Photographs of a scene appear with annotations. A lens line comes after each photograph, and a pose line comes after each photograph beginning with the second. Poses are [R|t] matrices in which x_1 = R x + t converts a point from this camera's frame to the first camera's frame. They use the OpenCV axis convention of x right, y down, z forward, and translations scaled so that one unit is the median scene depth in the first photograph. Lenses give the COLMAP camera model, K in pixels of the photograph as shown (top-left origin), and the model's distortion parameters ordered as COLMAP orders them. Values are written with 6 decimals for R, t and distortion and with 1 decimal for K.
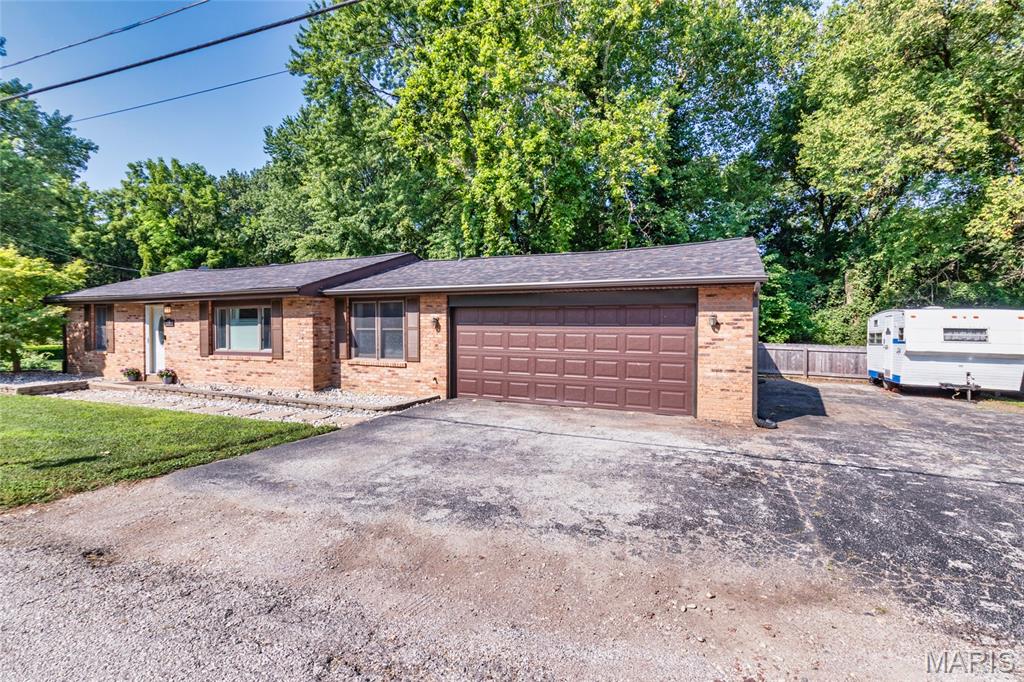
lens RADIAL K [[486.8, 0, 513.7], [0, 486.8, 335.1], [0, 0, 1]] dist [-0.001658, -0.001447]
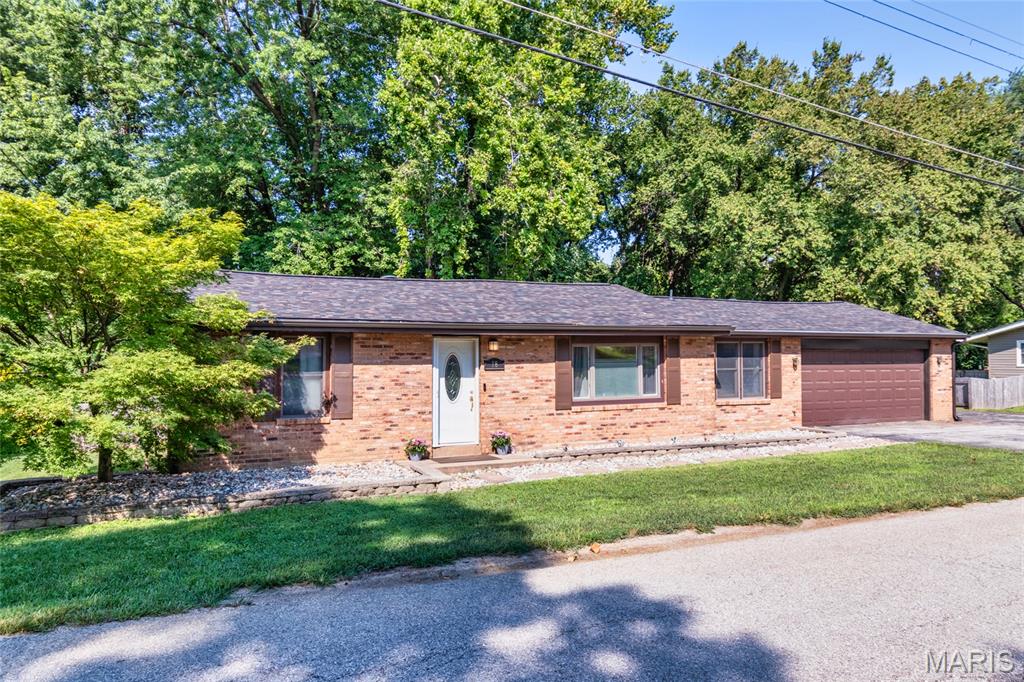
lens RADIAL K [[667.9, 0, 517.8], [0, 667.9, 345.7], [0, 0, 1]] dist [0.005161, -0.003527]
pose [[0.661586, 0.011325, 0.749784, -1.606419], [0.021646, 0.999181, -0.034192, -0.022468], [-0.749557, 0.038851, 0.660799, 0.408926]]
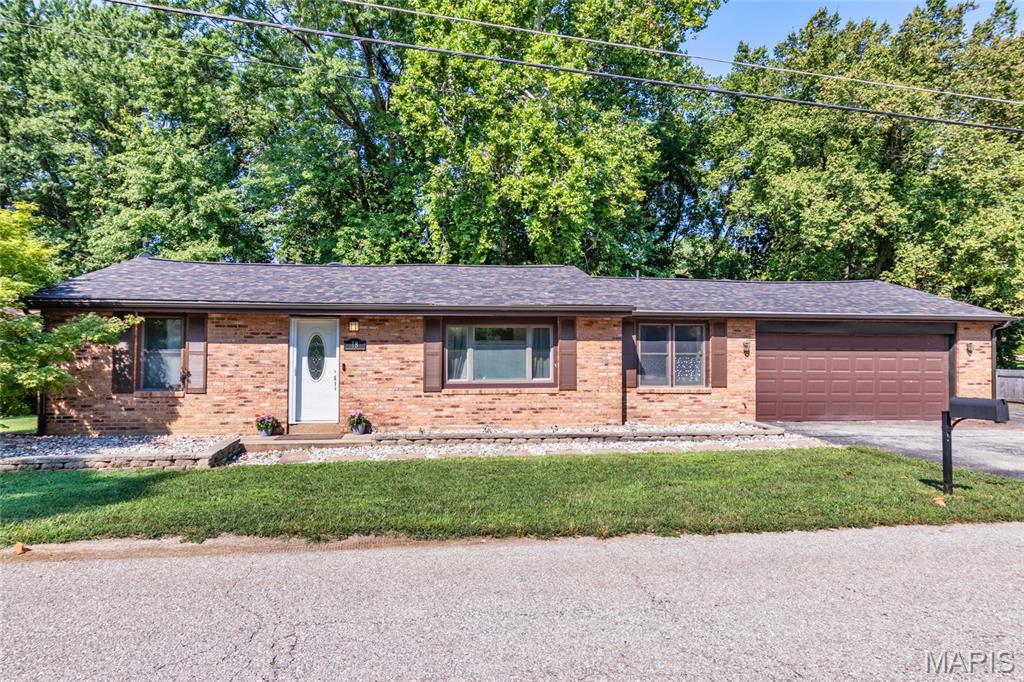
lens RADIAL K [[594.2, 0, 505.3], [0, 594.2, 336.4], [0, 0, 1]] dist [0.006582, -0.002319]
pose [[0.847641, 0.011825, 0.530438, -1.125827], [0.006457, 0.999448, -0.032599, -0.010266], [-0.530531, 0.031057, 0.847097, 0.198820]]
